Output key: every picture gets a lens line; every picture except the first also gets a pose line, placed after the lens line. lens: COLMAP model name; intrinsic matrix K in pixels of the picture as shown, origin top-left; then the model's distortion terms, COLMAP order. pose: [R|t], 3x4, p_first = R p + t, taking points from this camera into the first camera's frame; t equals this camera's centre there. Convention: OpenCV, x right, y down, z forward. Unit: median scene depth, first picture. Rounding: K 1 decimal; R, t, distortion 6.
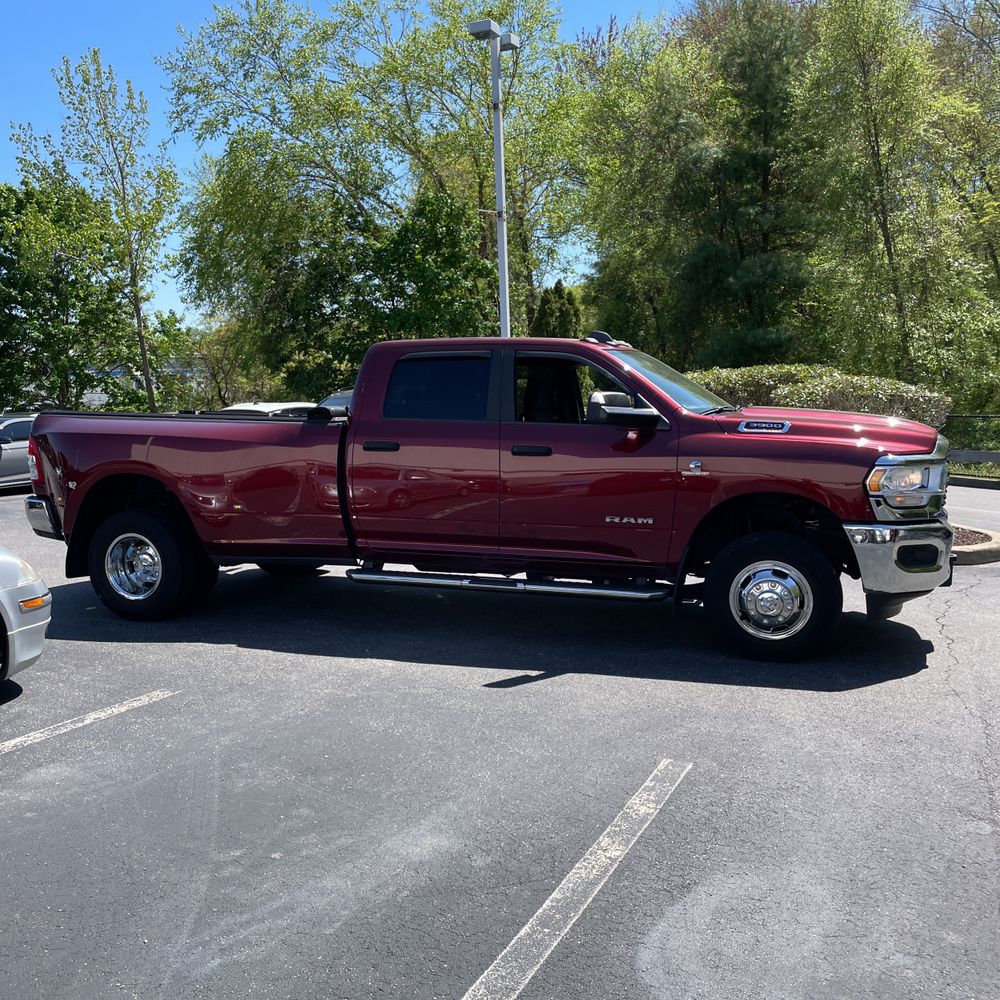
lens RADIAL K [[1040.3, 0, 501.0], [0, 1040.3, 503.6], [0, 0, 1]] dist [0.031368, 0.000000]
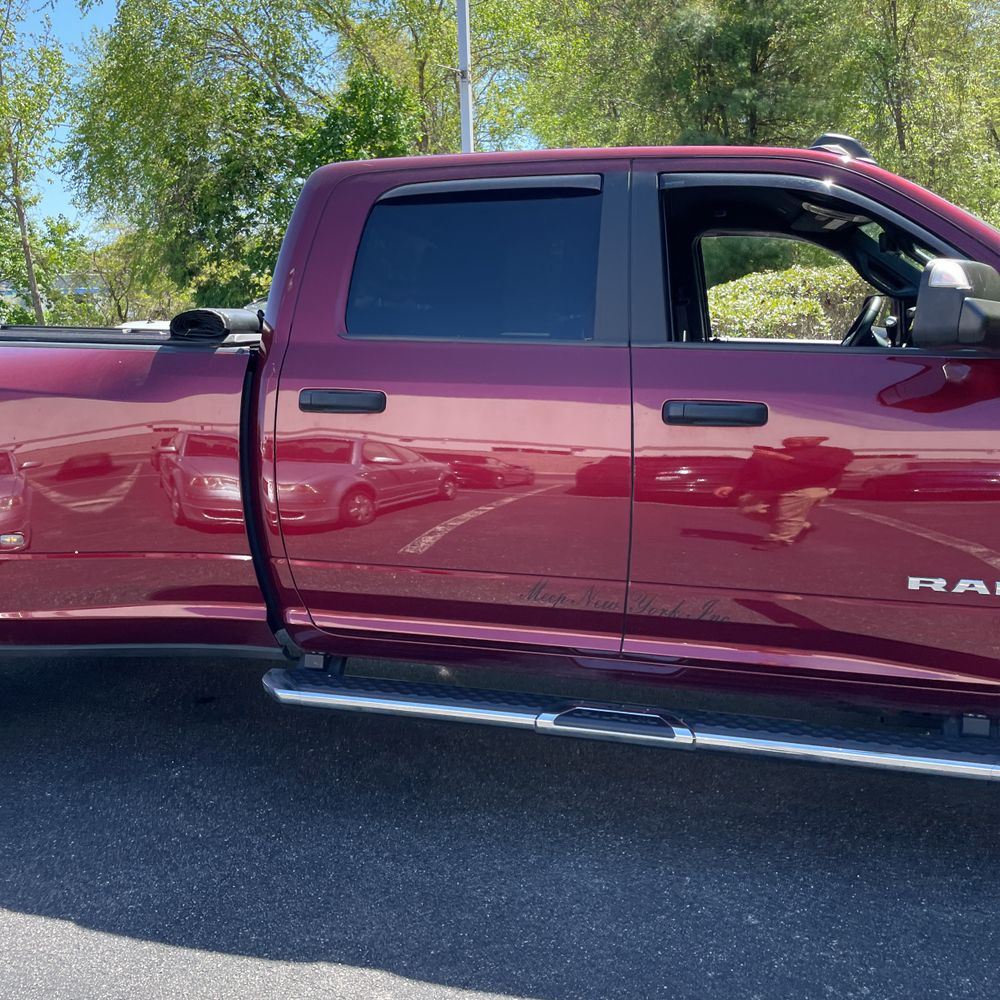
lens RADIAL K [[1040.3, 0, 487.5], [0, 1040.3, 472.3], [0, 0, 1]] dist [0.031368, 0.000000]
pose [[0.998288, -0.007961, 0.057938, -0.018088], [0.005472, 0.999060, 0.042995, -0.009813], [-0.058226, -0.042604, 0.997394, 0.127789]]
